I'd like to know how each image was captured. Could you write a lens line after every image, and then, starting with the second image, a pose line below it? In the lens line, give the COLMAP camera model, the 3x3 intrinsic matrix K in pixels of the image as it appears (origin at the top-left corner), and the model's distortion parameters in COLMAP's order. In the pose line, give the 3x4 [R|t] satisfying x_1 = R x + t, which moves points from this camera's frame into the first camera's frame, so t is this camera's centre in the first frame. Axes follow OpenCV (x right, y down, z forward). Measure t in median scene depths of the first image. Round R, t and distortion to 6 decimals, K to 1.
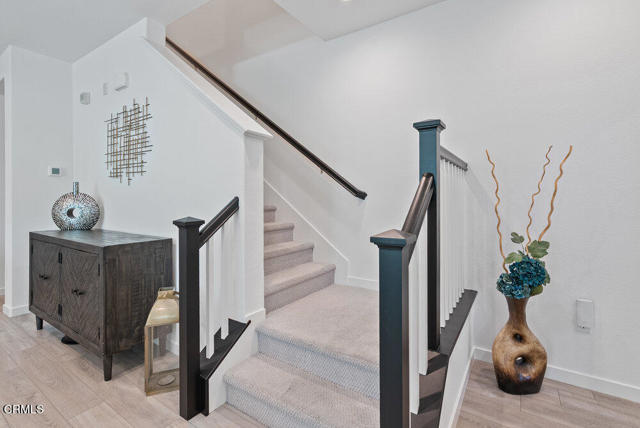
lens RADIAL K [[293.5, 0, 322.0], [0, 293.5, 202.9], [0, 0, 1]] dist [-0.008931, 0.002285]
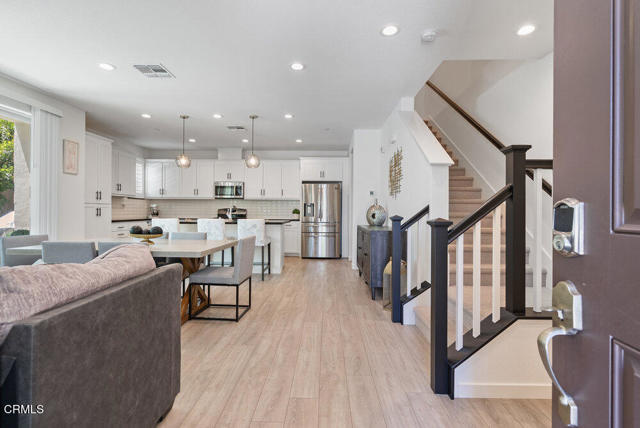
lens RADIAL K [[293.5, 0, 318.3], [0, 293.5, 213.0], [0, 0, 1]] dist [-0.008931, 0.002285]
pose [[0.523247, 0.006991, -0.852152, 0.551494], [-0.018175, 0.999830, -0.002957, 0.030170], [0.851987, 0.017036, 0.523285, -0.257163]]
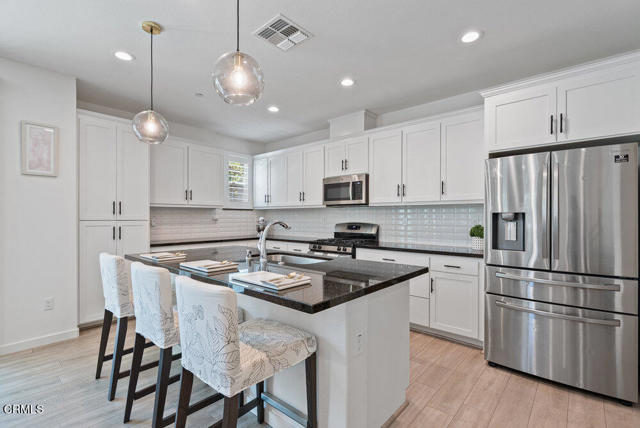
lens RADIAL K [[293.5, 0, 324.4], [0, 293.5, 215.2], [0, 0, 1]] dist [-0.008931, 0.002285]
pose [[-0.140956, -0.009076, -0.989974, -0.800484], [-0.013631, 0.999881, -0.007226, -0.039951], [0.989922, 0.012476, -0.141063, 0.637125]]
